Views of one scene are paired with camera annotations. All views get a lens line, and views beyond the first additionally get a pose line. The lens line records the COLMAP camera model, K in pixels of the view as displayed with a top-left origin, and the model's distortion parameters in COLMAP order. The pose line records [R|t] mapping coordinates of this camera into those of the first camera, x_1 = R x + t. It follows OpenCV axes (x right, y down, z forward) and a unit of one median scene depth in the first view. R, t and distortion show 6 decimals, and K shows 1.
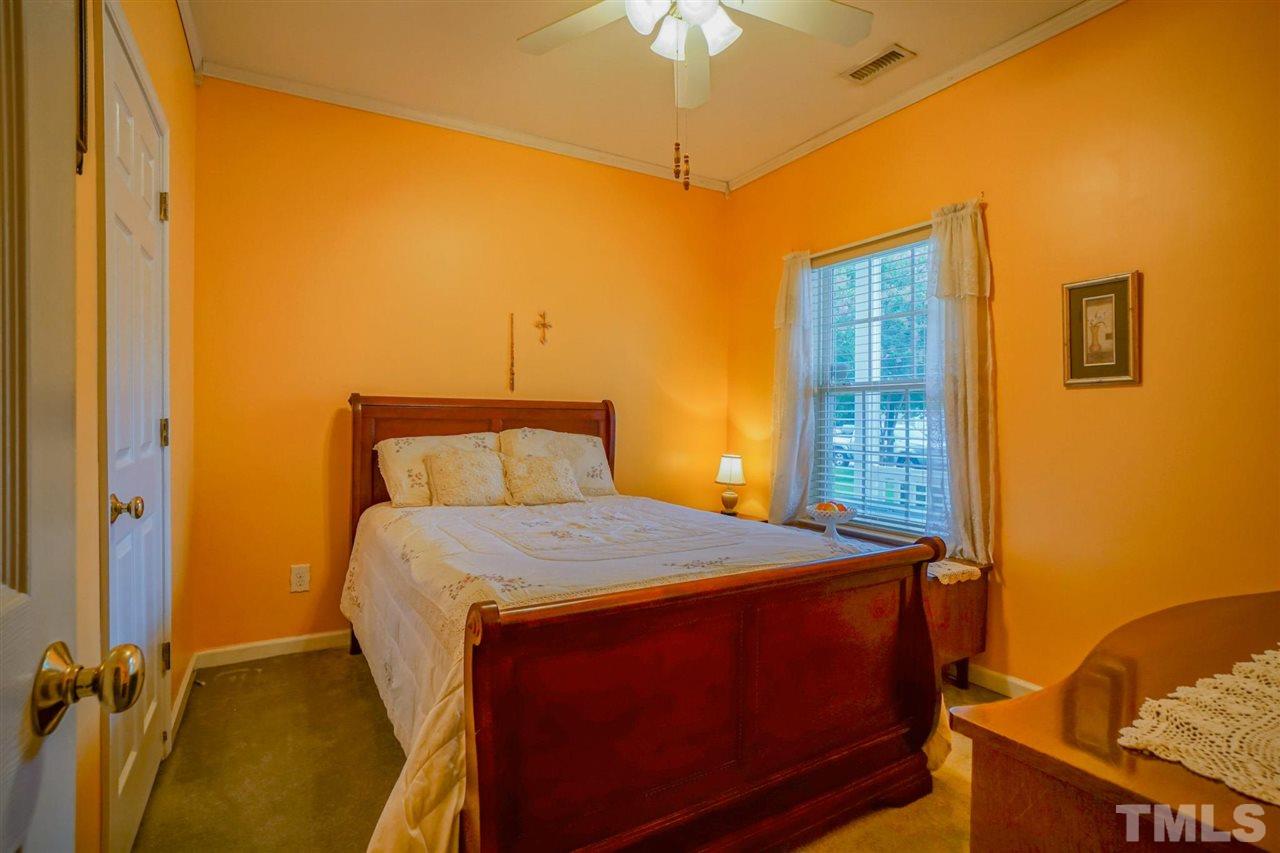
lens RADIAL K [[646.6, 0, 642.8], [0, 646.6, 420.9], [0, 0, 1]] dist [-0.003924, -0.000321]
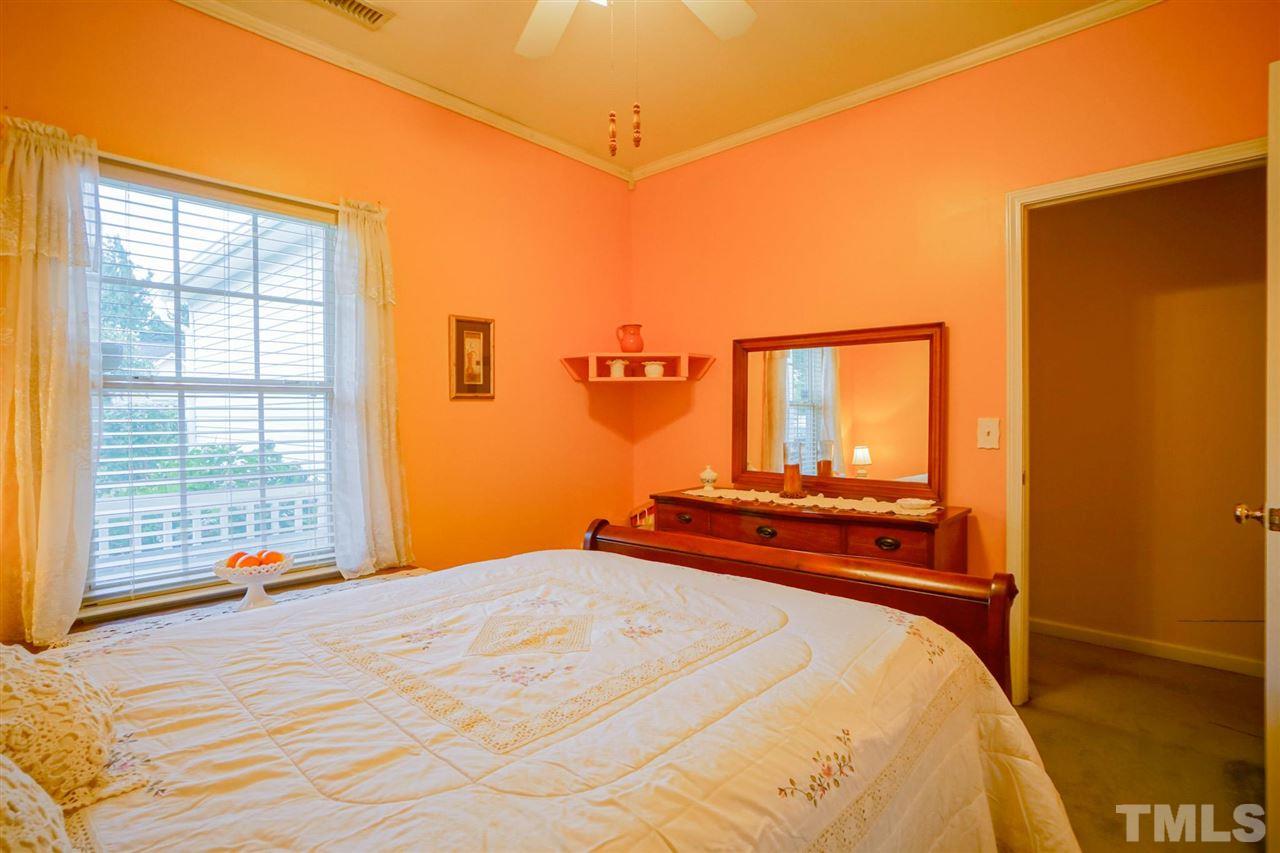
lens RADIAL K [[646.6, 0, 642.6], [0, 646.6, 419.4], [0, 0, 1]] dist [-0.003924, -0.000321]
pose [[-0.295282, -0.002306, 0.955407, -0.641682], [0.015529, 0.999853, 0.007213, -0.017756], [-0.955284, 0.016966, -0.295203, 1.043884]]
